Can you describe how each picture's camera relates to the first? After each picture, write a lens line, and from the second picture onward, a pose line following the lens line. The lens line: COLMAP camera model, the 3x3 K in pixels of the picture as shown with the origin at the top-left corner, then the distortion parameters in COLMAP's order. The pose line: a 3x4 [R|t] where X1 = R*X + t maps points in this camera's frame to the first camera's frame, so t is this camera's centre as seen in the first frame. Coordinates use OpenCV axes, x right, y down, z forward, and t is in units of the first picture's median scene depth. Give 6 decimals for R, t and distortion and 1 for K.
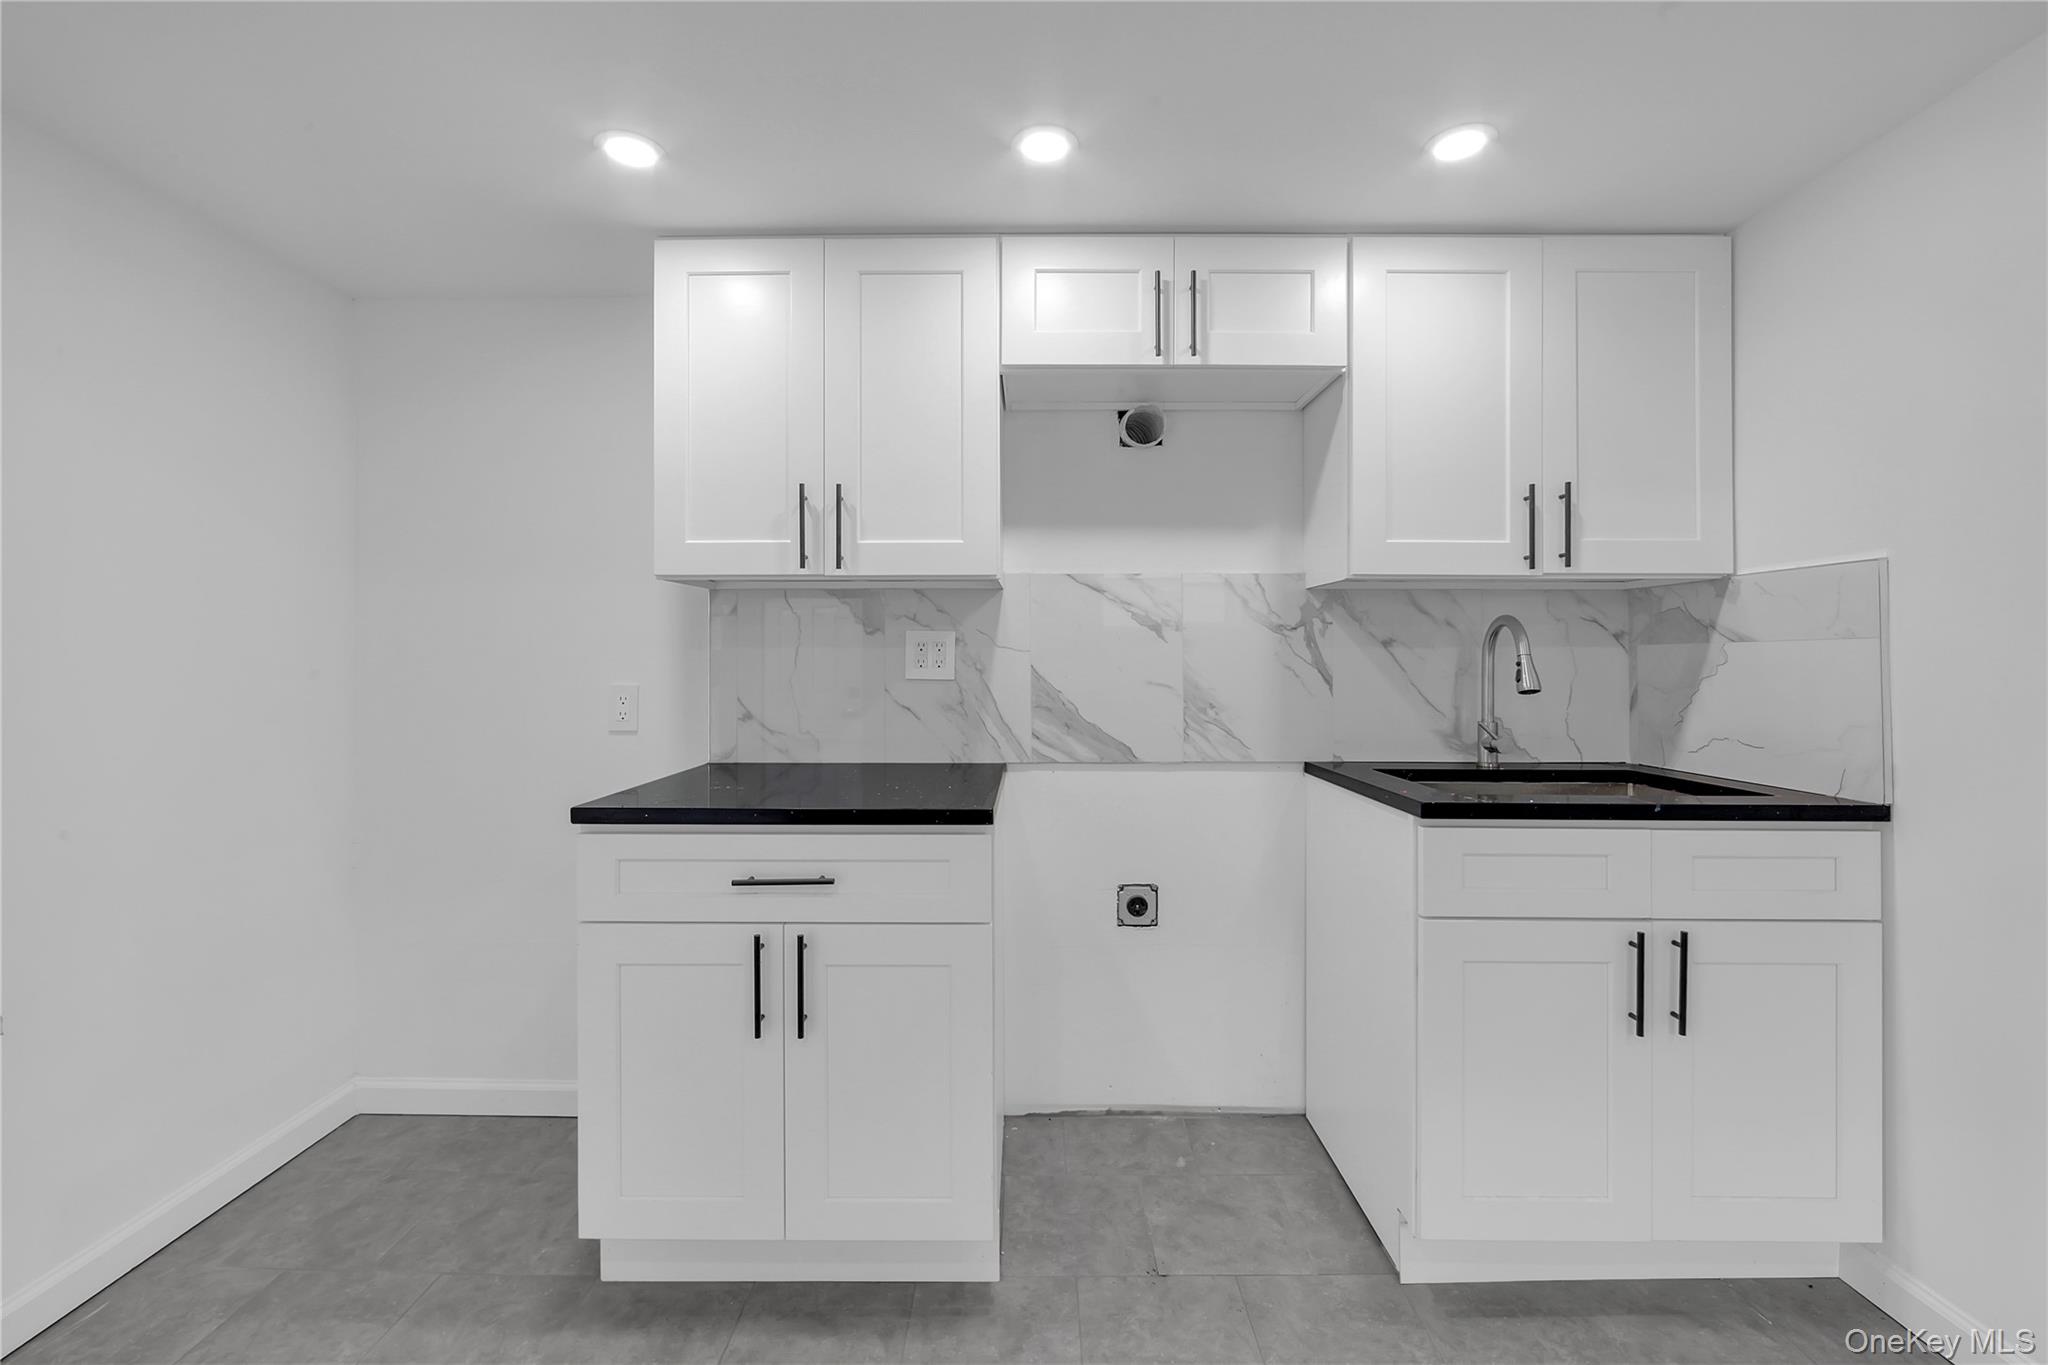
lens RADIAL K [[834.1, 0, 1018.6], [0, 834.1, 650.9], [0, 0, 1]] dist [-0.009503, 0.000268]
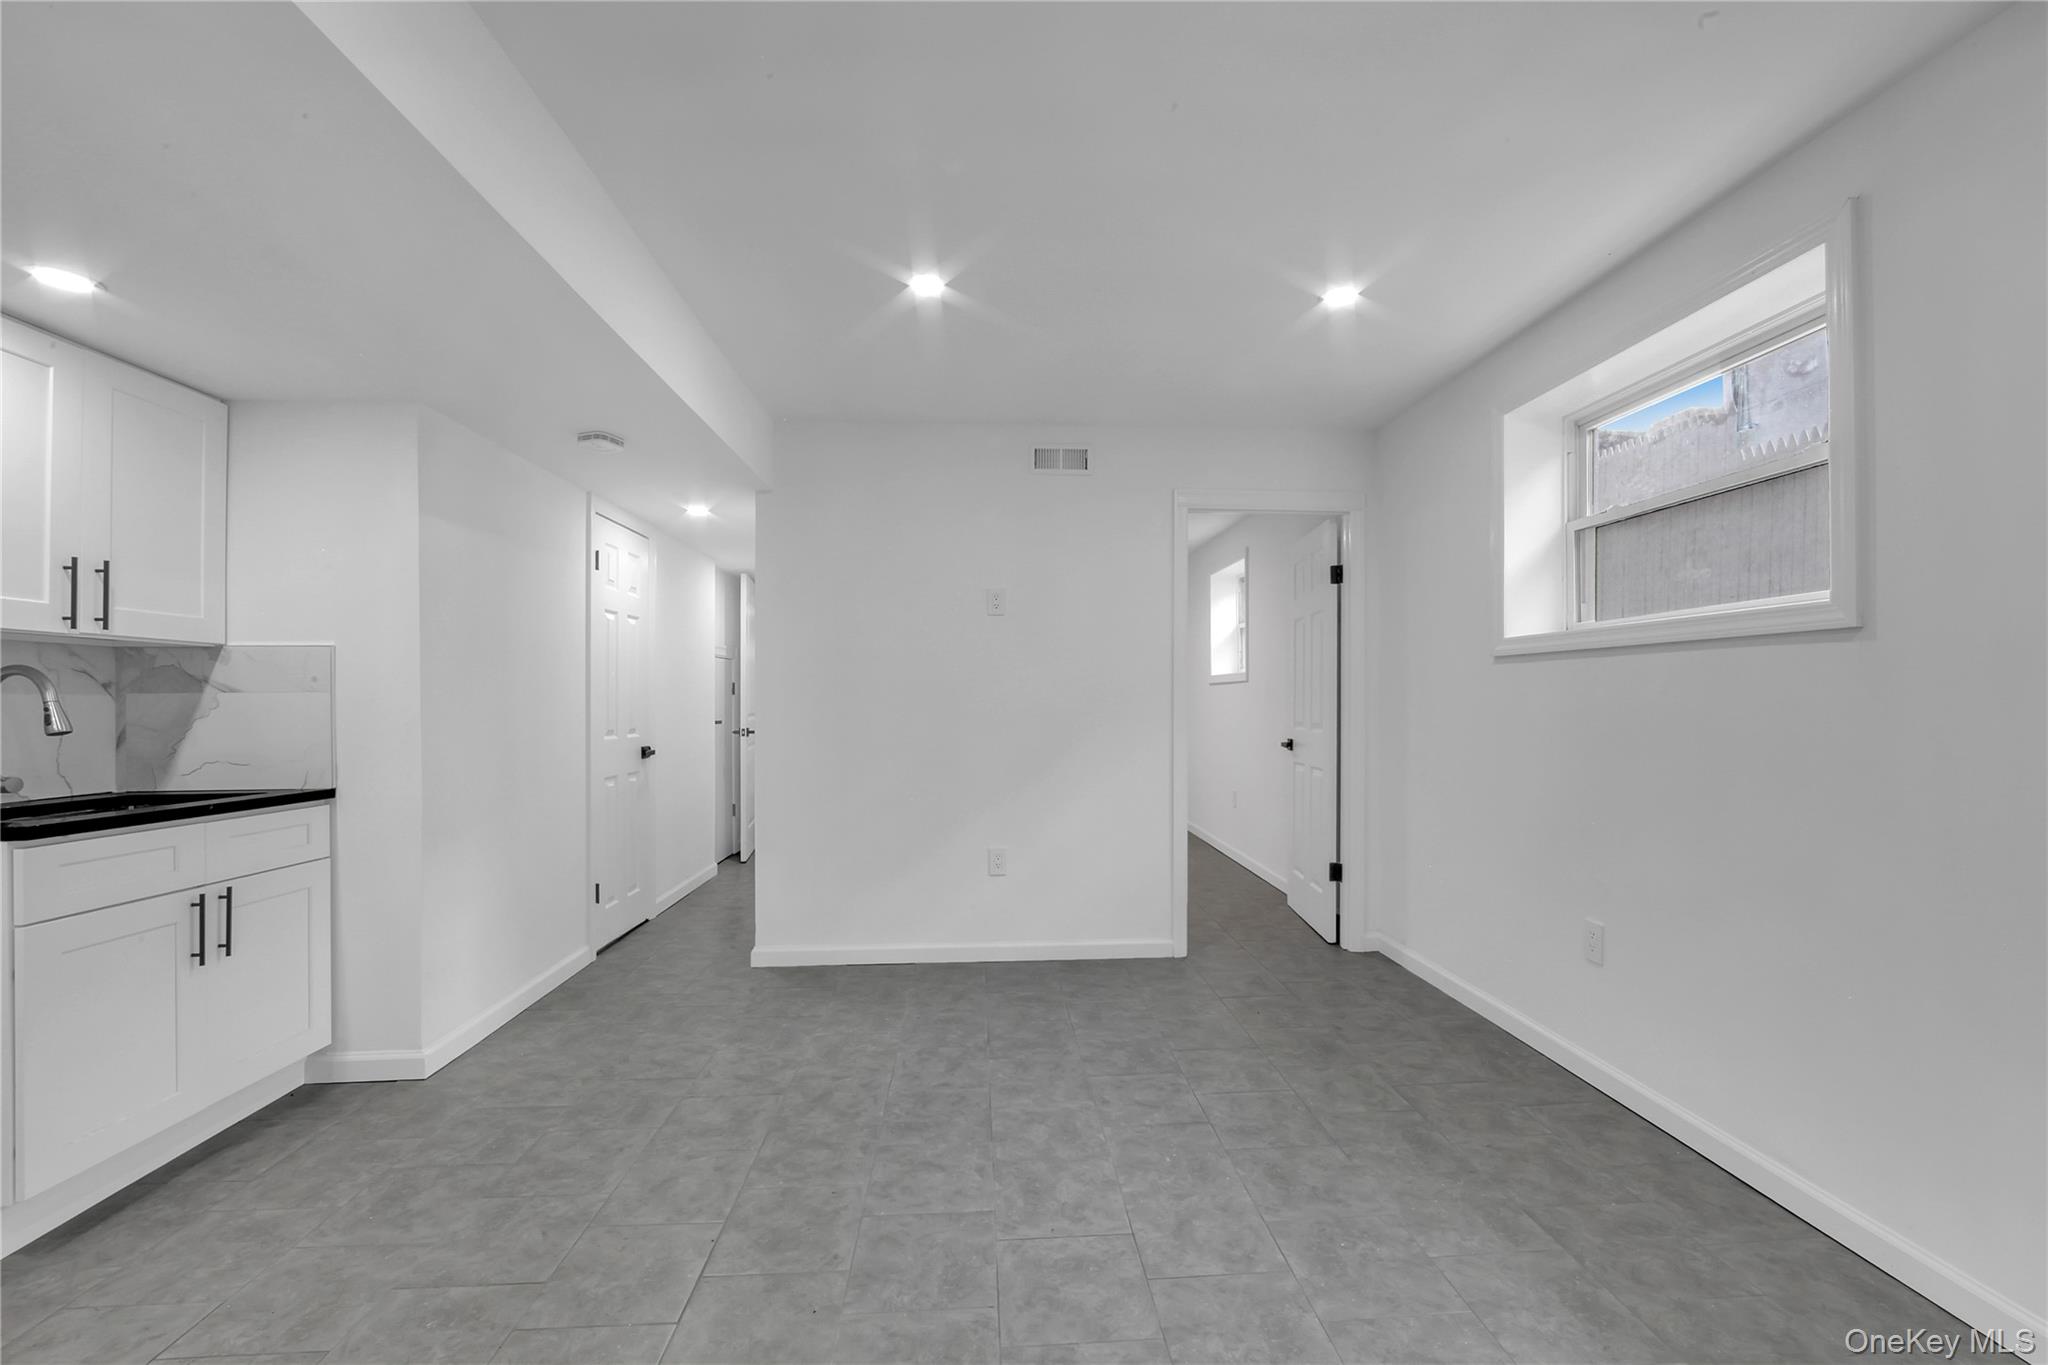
lens RADIAL K [[829.9, 0, 1026.4], [0, 829.9, 694.8], [0, 0, 1]] dist [-0.010435, 0.000545]
pose [[-0.075113, 0.008671, 0.997137, -0.589522], [-0.005419, 0.999944, -0.009103, -0.001406], [-0.997160, -0.006087, -0.075062, -0.240093]]
